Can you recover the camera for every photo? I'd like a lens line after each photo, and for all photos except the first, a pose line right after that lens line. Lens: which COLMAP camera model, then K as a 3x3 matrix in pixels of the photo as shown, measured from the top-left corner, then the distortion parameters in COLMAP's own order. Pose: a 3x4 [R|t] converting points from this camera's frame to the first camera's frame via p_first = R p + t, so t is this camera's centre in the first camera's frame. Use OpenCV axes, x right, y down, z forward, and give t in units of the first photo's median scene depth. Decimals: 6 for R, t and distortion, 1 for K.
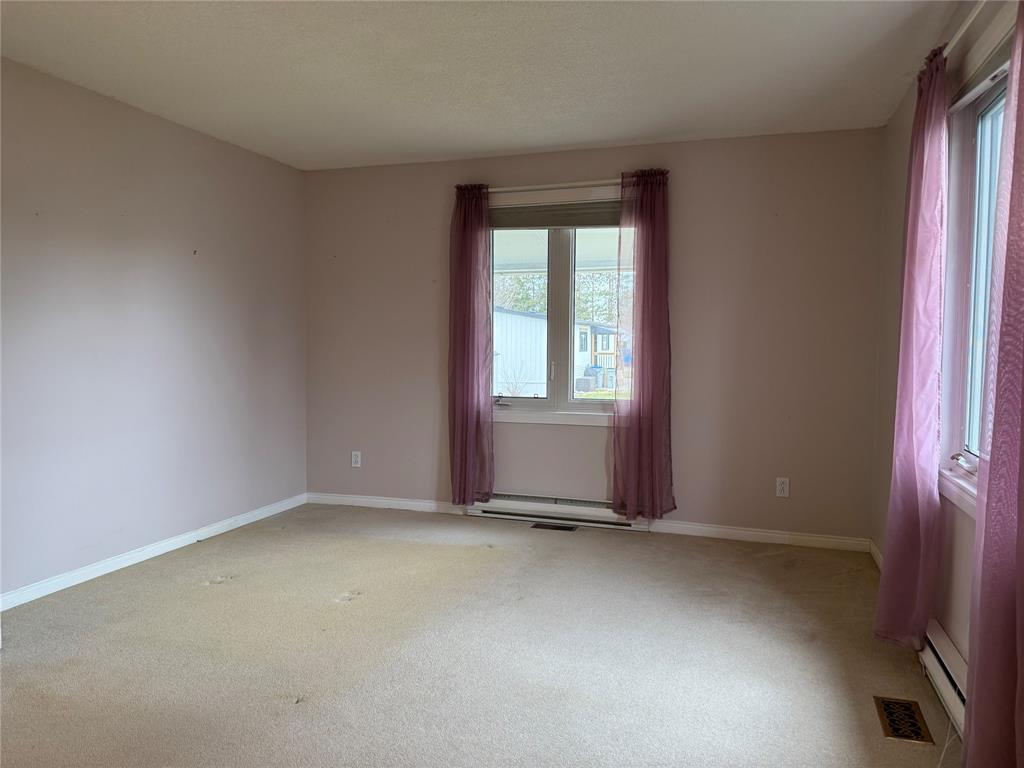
lens RADIAL K [[730.7, 0, 503.9], [0, 730.7, 379.3], [0, 0, 1]] dist [0.112885, -0.025298]
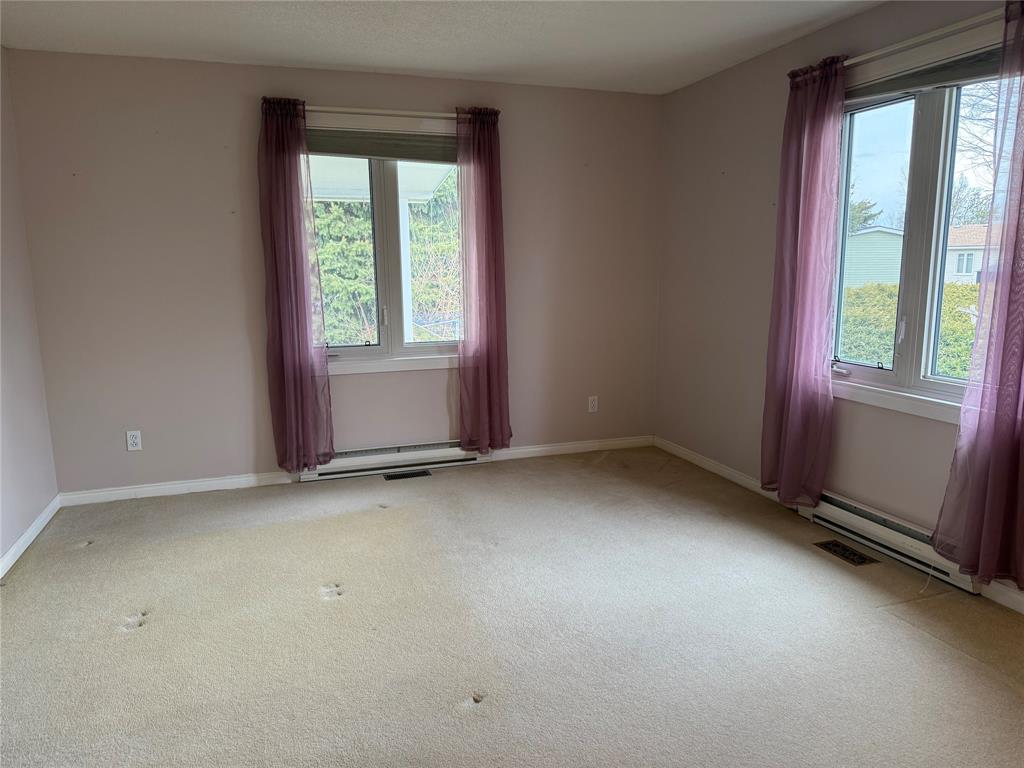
lens RADIAL K [[730.7, 0, 503.6], [0, 730.7, 385.1], [0, 0, 1]] dist [0.112885, -0.025298]
pose [[0.806413, -0.113346, 0.580388, -0.386261], [0.051565, 0.991199, 0.121928, -0.031049], [-0.589100, -0.068396, 0.805160, 0.144417]]
